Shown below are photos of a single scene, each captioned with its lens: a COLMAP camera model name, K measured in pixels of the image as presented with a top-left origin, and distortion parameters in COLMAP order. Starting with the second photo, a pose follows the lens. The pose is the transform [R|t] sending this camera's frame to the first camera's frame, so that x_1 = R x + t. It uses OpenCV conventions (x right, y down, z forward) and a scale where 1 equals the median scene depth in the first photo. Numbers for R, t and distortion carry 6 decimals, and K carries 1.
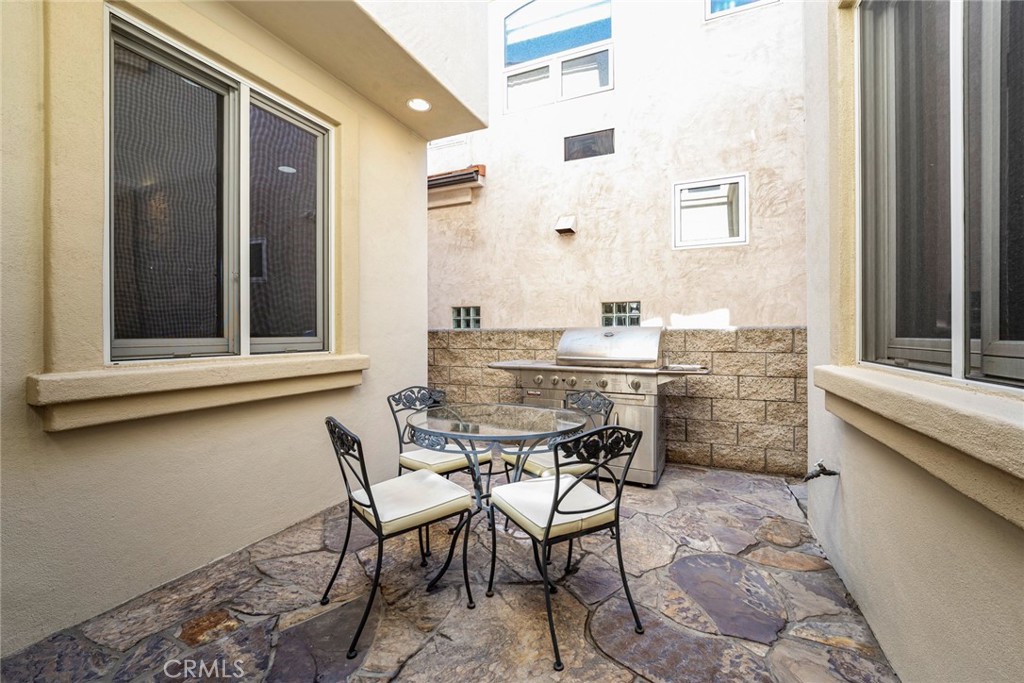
lens RADIAL K [[415.9, 0, 513.6], [0, 415.9, 339.1], [0, 0, 1]] dist [-0.012175, 0.000810]
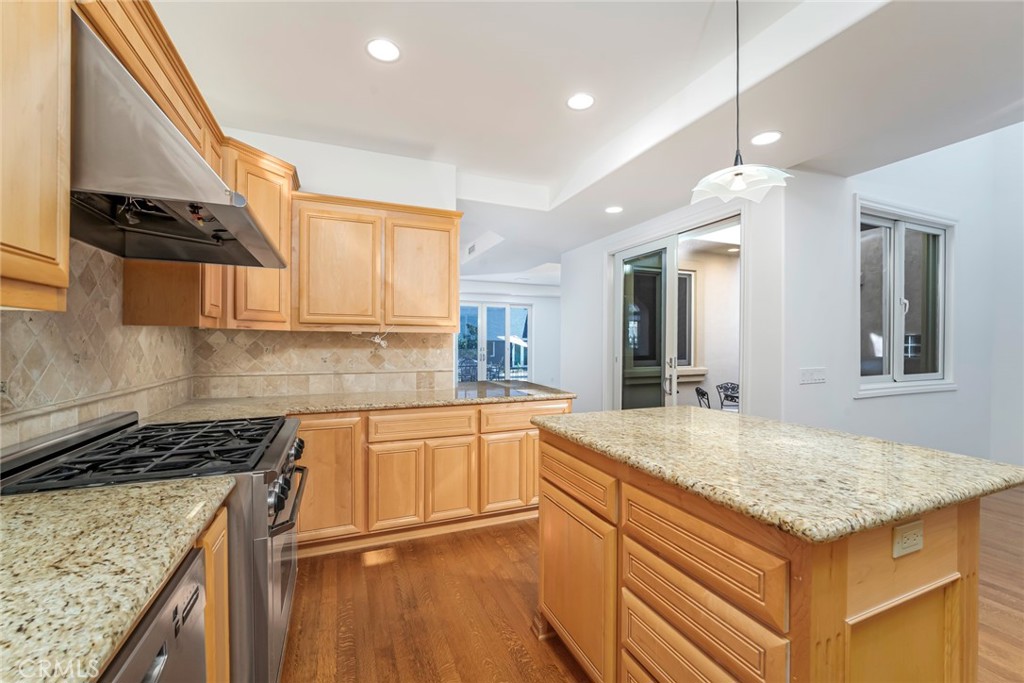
lens RADIAL K [[415.9, 0, 513.7], [0, 415.9, 342.2], [0, 0, 1]] dist [-0.012175, 0.000810]
pose [[0.726818, 0.004584, -0.686815, 0.471236], [-0.009781, 0.999945, -0.003677, -0.090203], [0.686761, 0.009390, 0.726823, -1.490437]]
